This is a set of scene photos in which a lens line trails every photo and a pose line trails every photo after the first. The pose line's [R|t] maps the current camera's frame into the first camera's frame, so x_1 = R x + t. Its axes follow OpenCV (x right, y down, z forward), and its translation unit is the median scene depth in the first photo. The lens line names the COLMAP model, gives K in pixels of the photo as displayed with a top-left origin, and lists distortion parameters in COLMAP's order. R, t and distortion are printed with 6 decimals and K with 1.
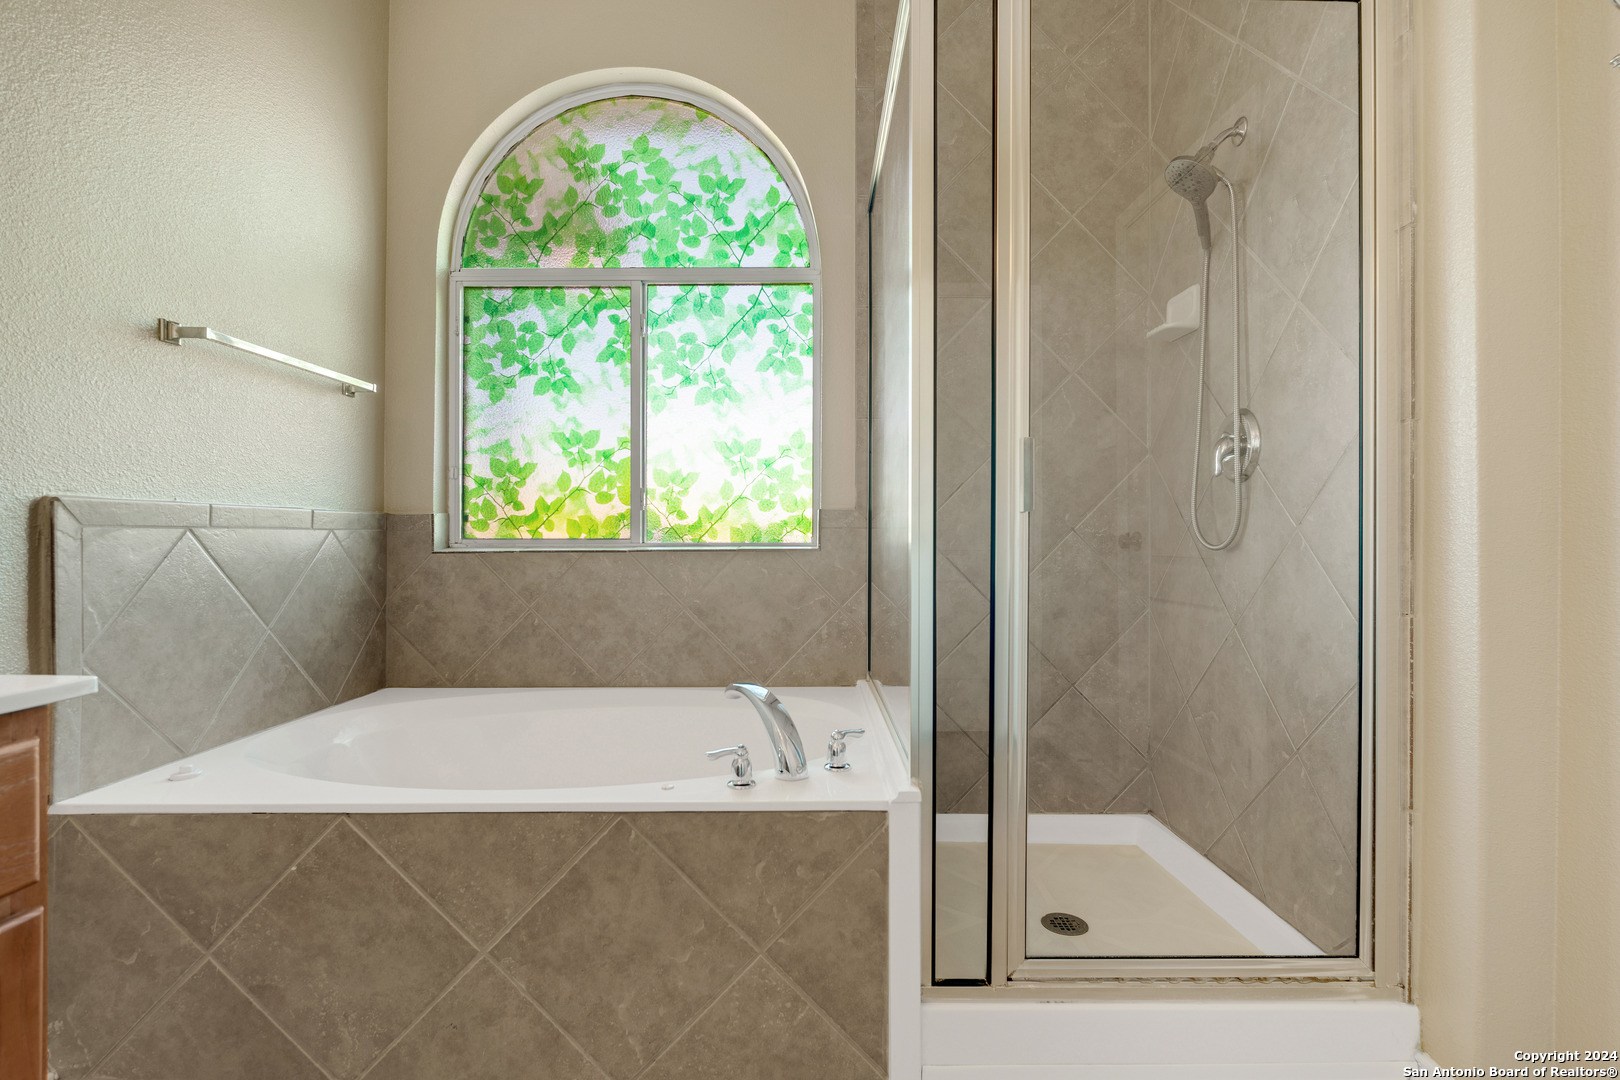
lens RADIAL K [[754.5, 0, 806.1], [0, 754.5, 537.9], [0, 0, 1]] dist [-0.011864, -0.000011]
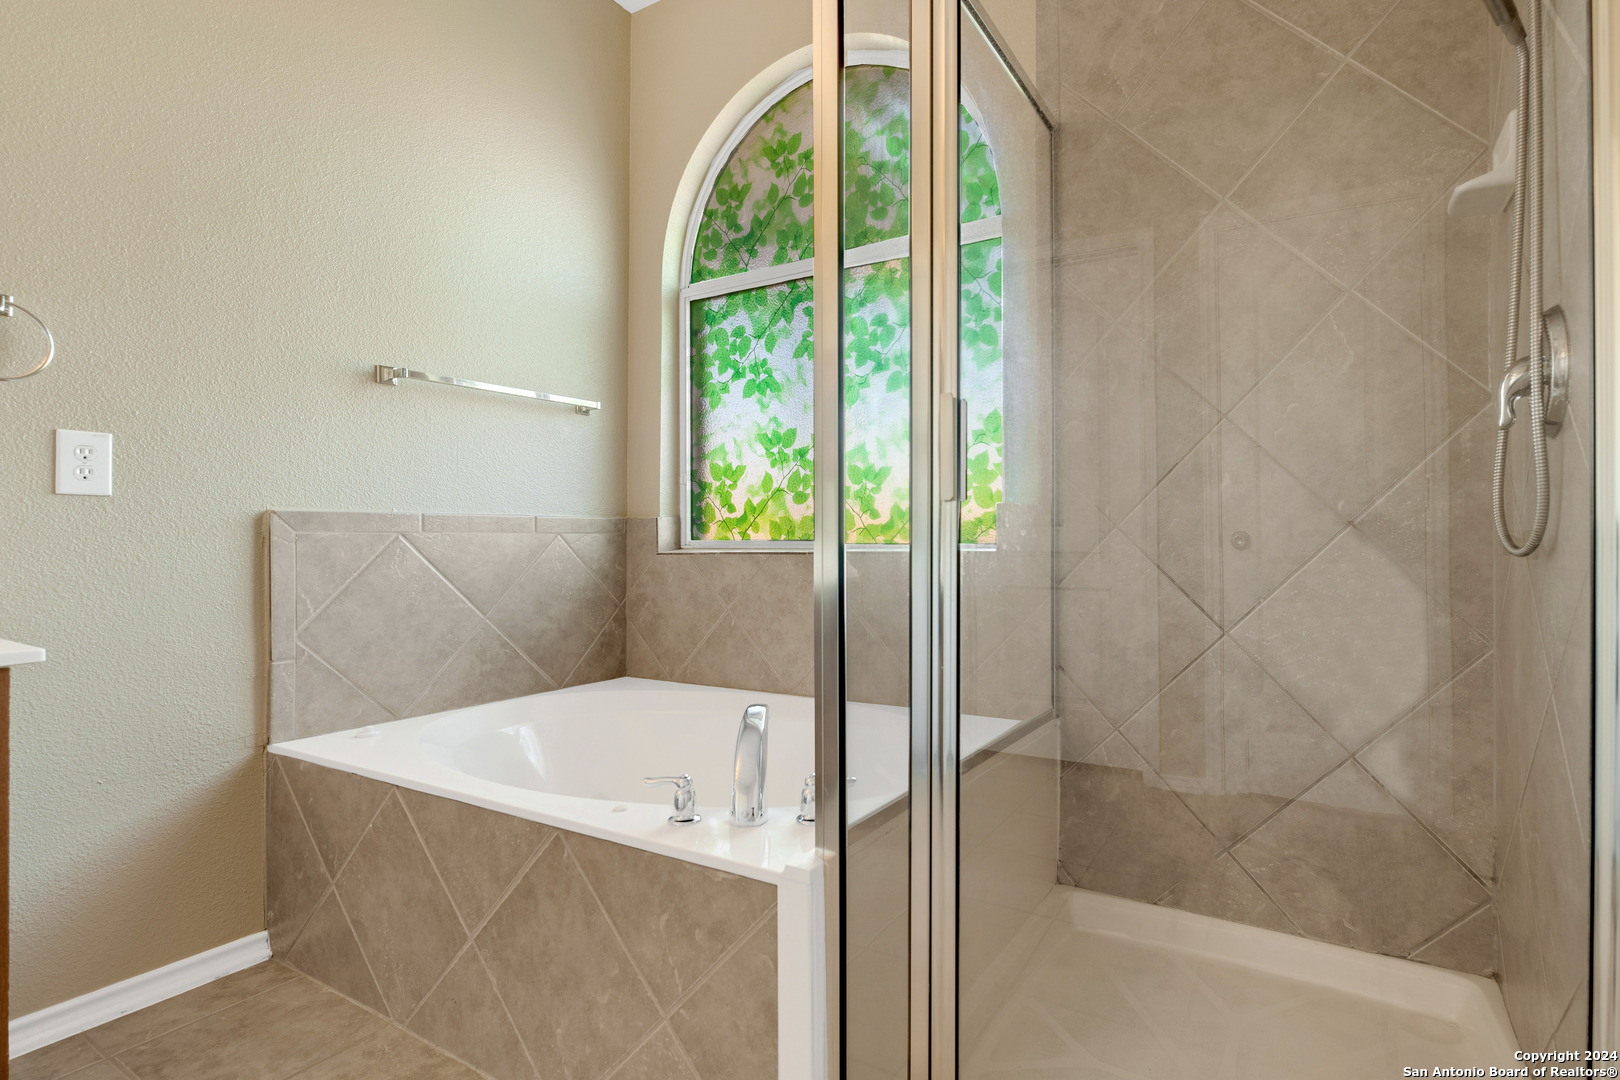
lens RADIAL K [[781.1, 0, 878.5], [0, 781.1, 536.9], [0, 0, 1]] dist [-0.012287, 0.000517]
pose [[0.868800, -0.006218, -0.495123, 0.370080], [0.004966, 0.999980, -0.003846, 0.001466], [0.495137, 0.000883, 0.868814, 0.212951]]
